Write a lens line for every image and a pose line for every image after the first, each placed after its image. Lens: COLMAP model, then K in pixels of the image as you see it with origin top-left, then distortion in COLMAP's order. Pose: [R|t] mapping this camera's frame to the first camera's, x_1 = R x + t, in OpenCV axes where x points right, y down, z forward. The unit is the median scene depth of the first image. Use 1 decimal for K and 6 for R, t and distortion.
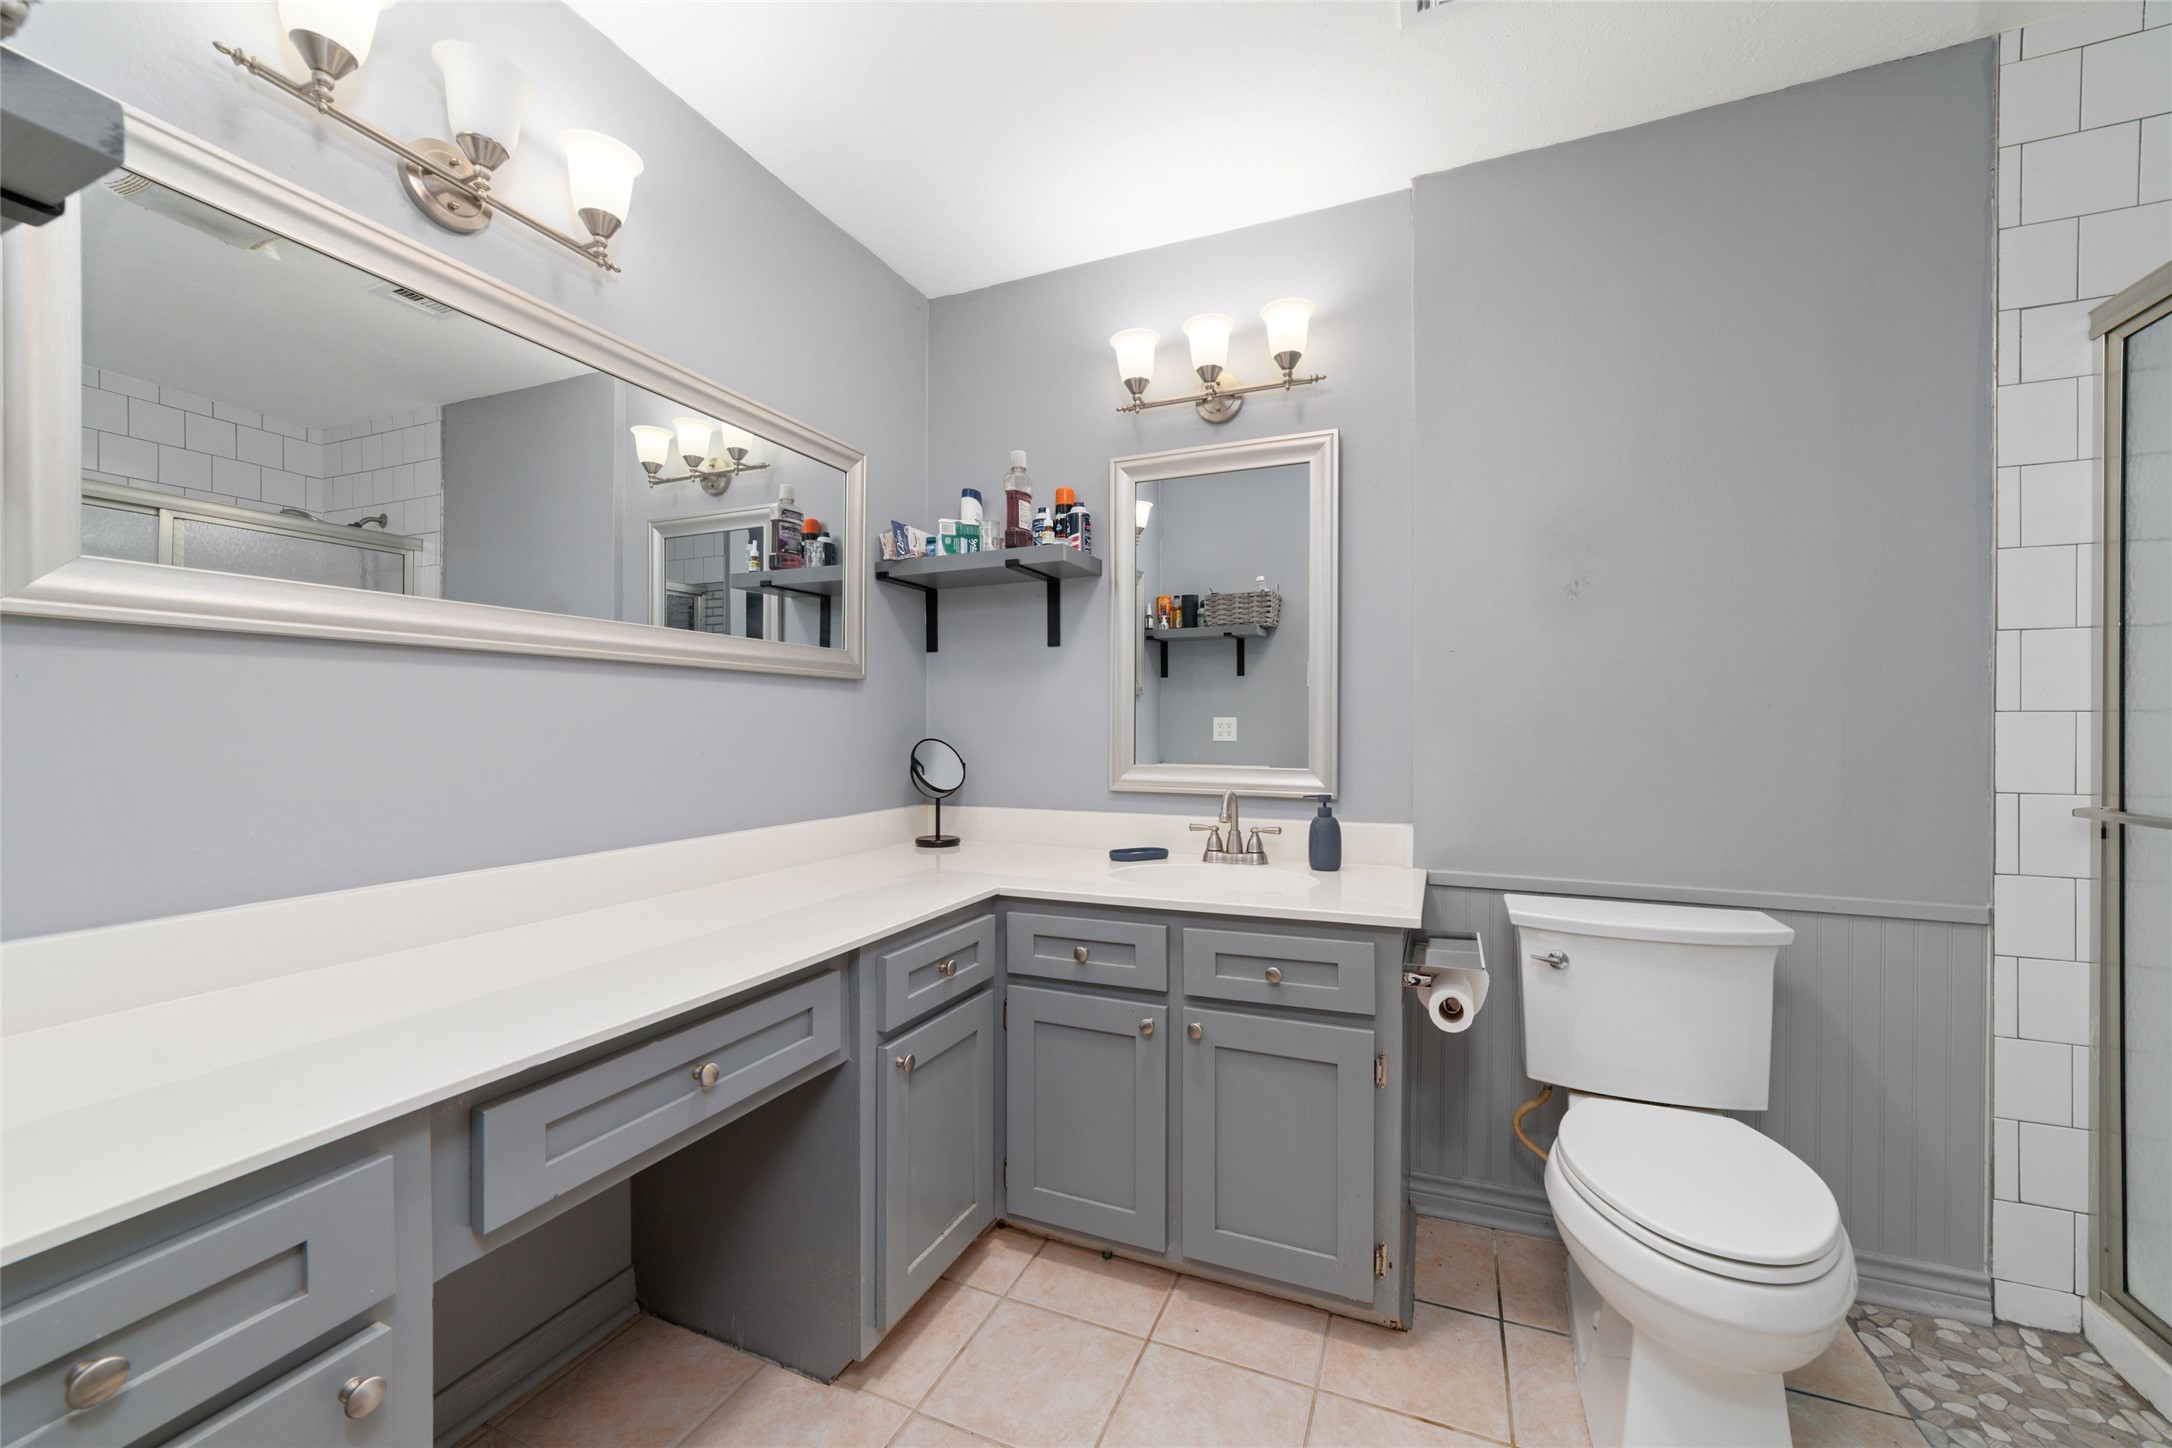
lens RADIAL K [[833.3, 0, 1105.0], [0, 833.3, 724.8], [0, 0, 1]] dist [-0.024568, 0.010005]
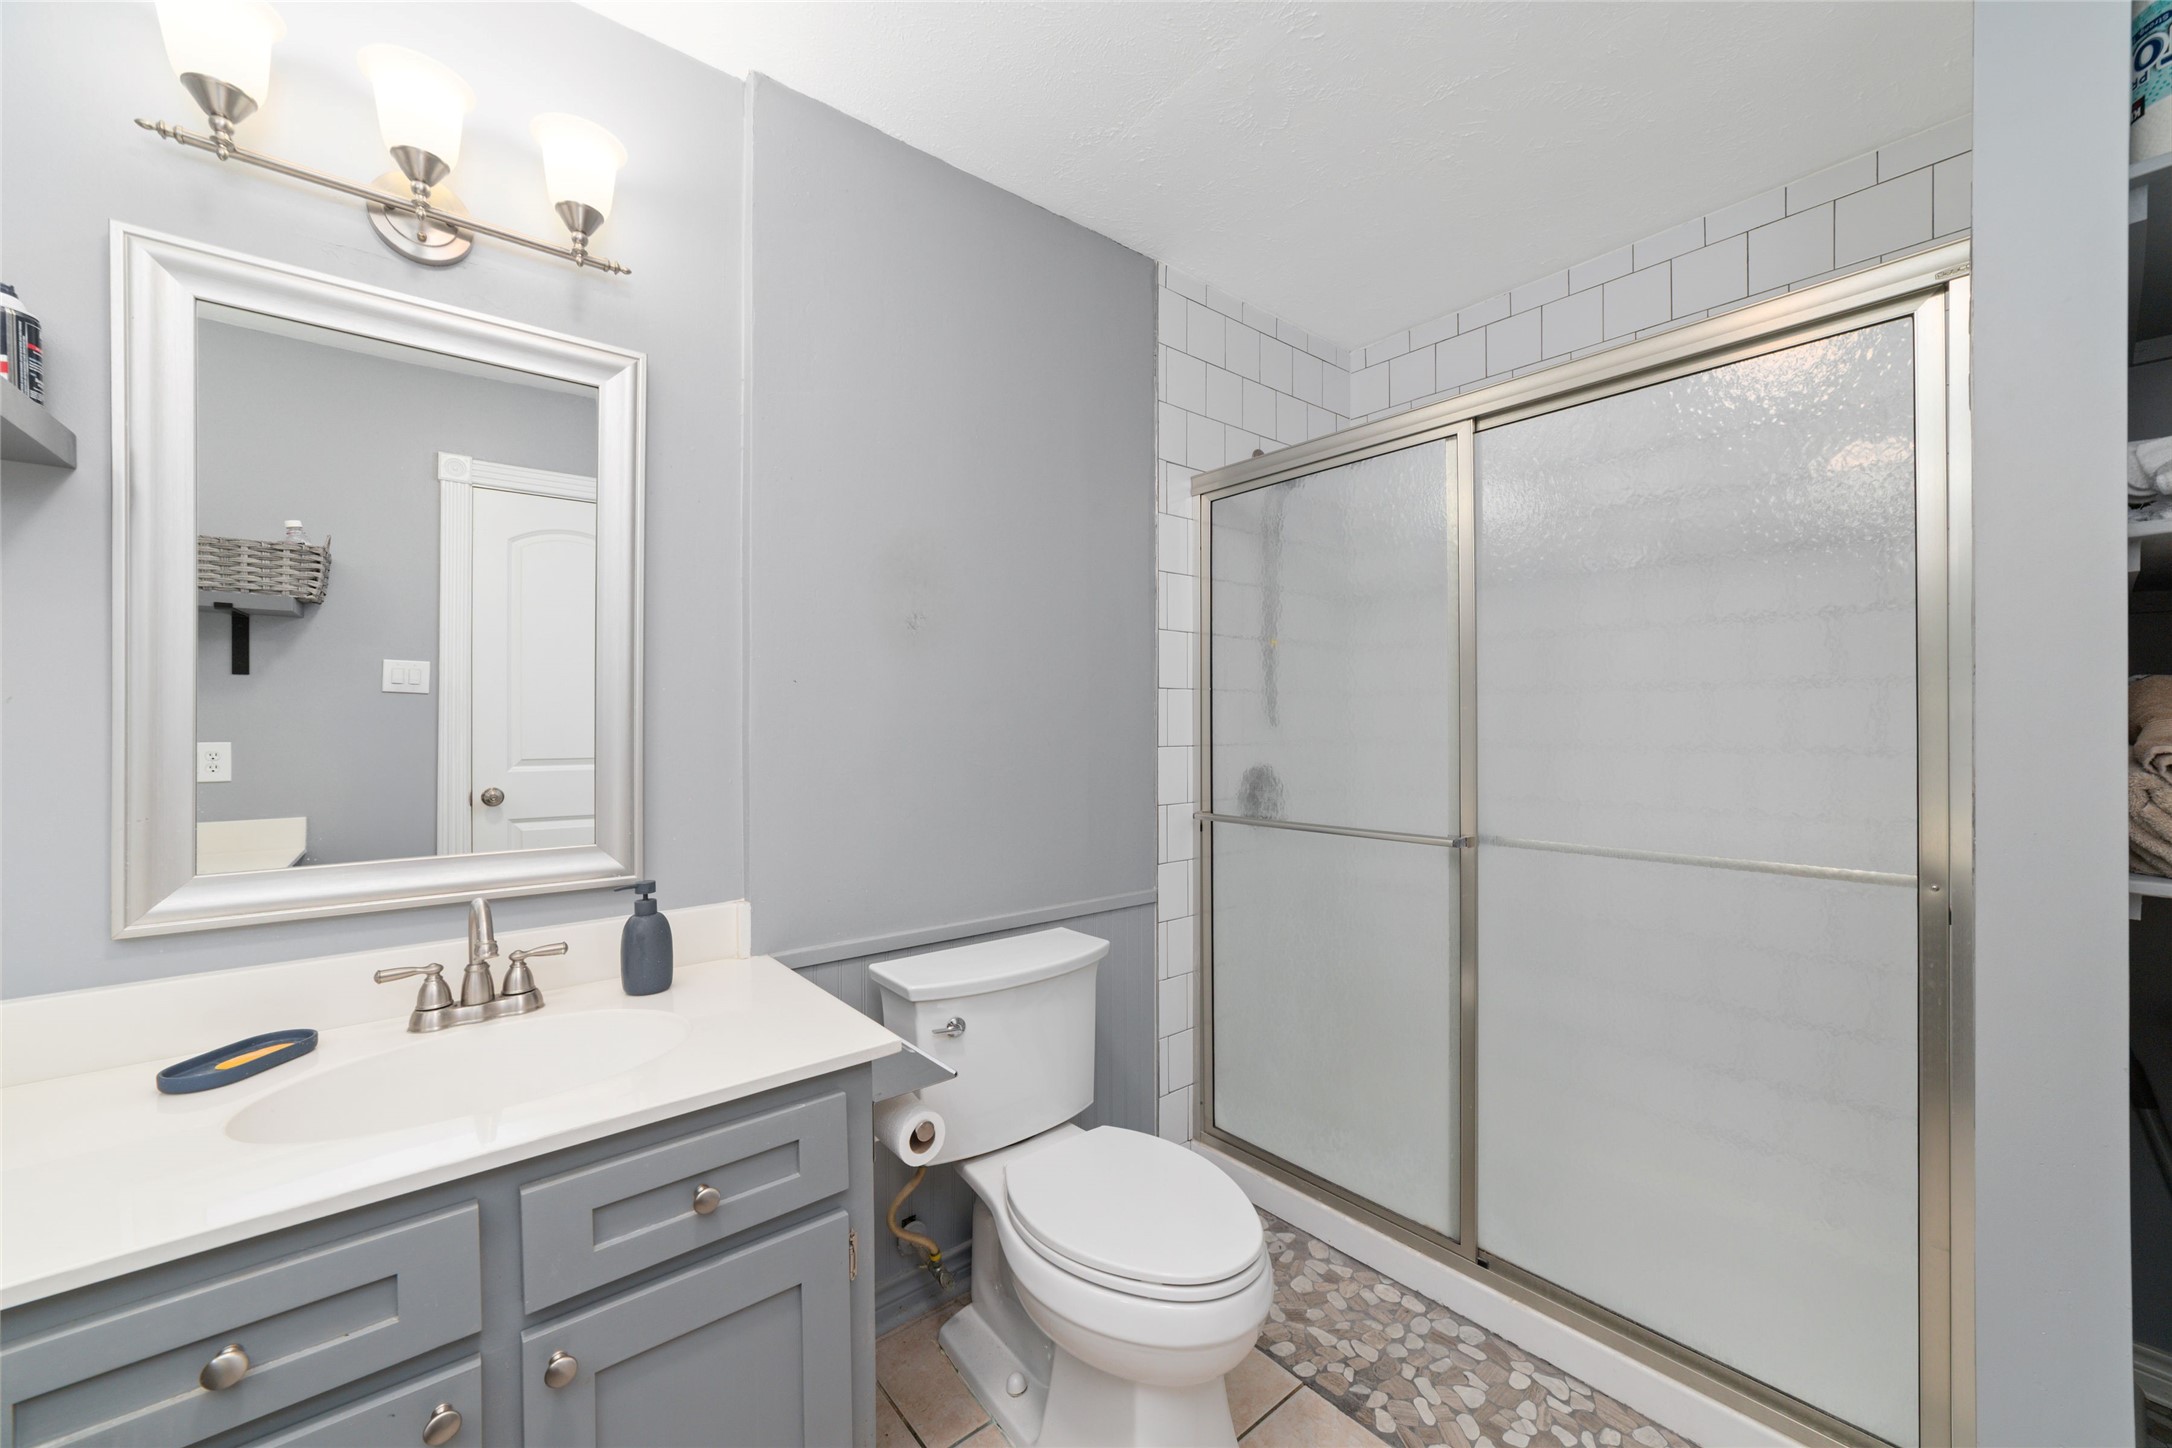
lens RADIAL K [[833.3, 0, 1105.0], [0, 833.3, 724.8], [0, 0, 1]] dist [-0.024568, 0.010005]
pose [[0.466967, -0.002382, 0.884272, -0.161061], [0.003315, 0.999994, 0.000943, -0.044798], [-0.884269, 0.002491, 0.466972, 0.345729]]
